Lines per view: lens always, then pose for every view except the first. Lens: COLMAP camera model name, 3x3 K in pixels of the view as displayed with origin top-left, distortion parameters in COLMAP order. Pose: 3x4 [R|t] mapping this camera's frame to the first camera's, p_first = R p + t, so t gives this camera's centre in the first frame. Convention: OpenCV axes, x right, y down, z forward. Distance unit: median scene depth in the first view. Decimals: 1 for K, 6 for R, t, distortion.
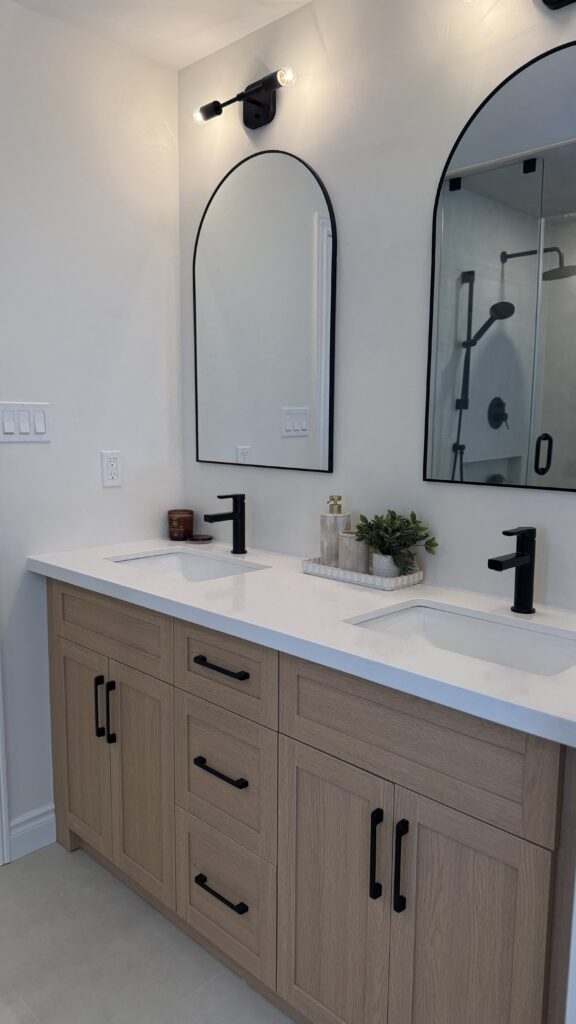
lens RADIAL K [[721.3, 0, 288.0], [0, 721.3, 512.0], [0, 0, 1]] dist [0.059302, -0.001149]
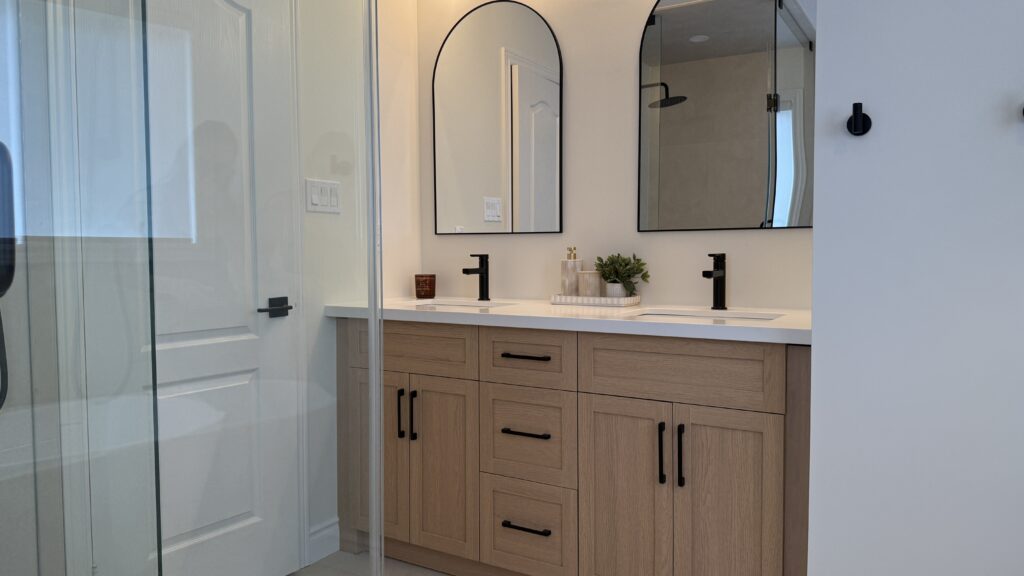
lens RADIAL K [[730.1, 0, 512.6], [0, 730.1, 271.6], [0, 0, 1]] dist [0.190245, 0.000510]
pose [[0.973616, -0.019561, 0.227352, -0.391155], [0.041911, 0.994699, -0.093901, 0.162714], [-0.224310, 0.100952, 0.969275, -0.356147]]
